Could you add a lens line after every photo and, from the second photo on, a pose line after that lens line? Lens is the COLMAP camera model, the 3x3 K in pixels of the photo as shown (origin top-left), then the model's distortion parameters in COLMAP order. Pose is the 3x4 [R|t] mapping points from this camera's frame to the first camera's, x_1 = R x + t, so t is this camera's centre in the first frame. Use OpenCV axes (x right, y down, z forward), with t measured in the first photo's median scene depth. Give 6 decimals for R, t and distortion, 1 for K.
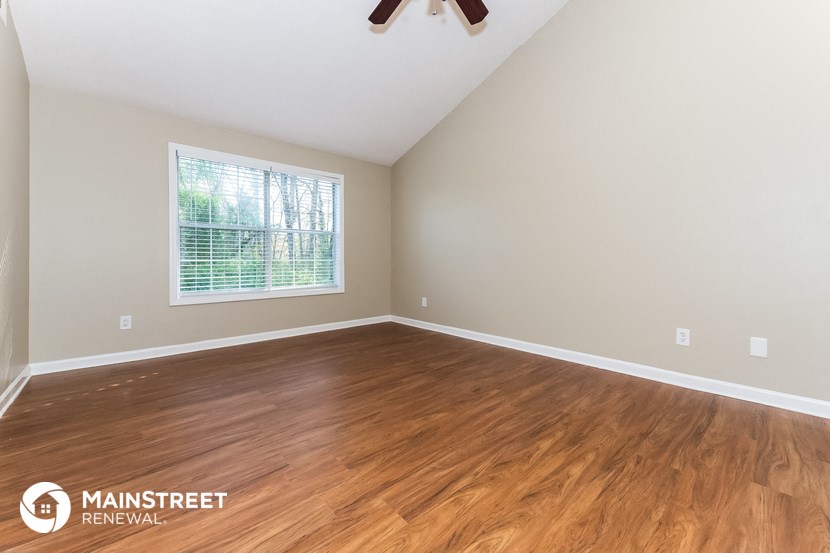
lens RADIAL K [[431.5, 0, 413.2], [0, 431.5, 263.1], [0, 0, 1]] dist [-0.000128, -0.000182]
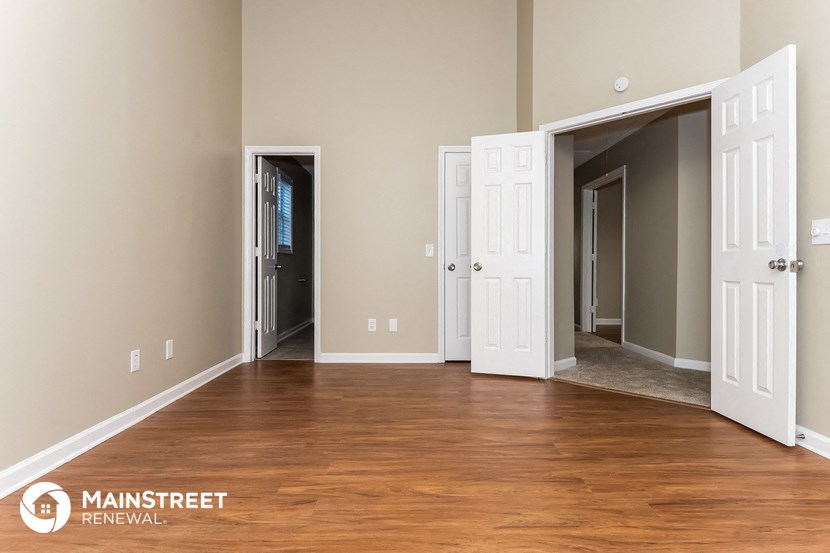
lens RADIAL K [[312.1, 0, 413.9], [0, 312.1, 271.6], [0, 0, 1]] dist [-0.000148, -0.000062]
pose [[-0.683816, -0.002131, 0.729651, -0.357827], [0.000330, 0.999995, 0.003230, -0.039674], [-0.729654, 0.002450, -0.683812, 1.519080]]
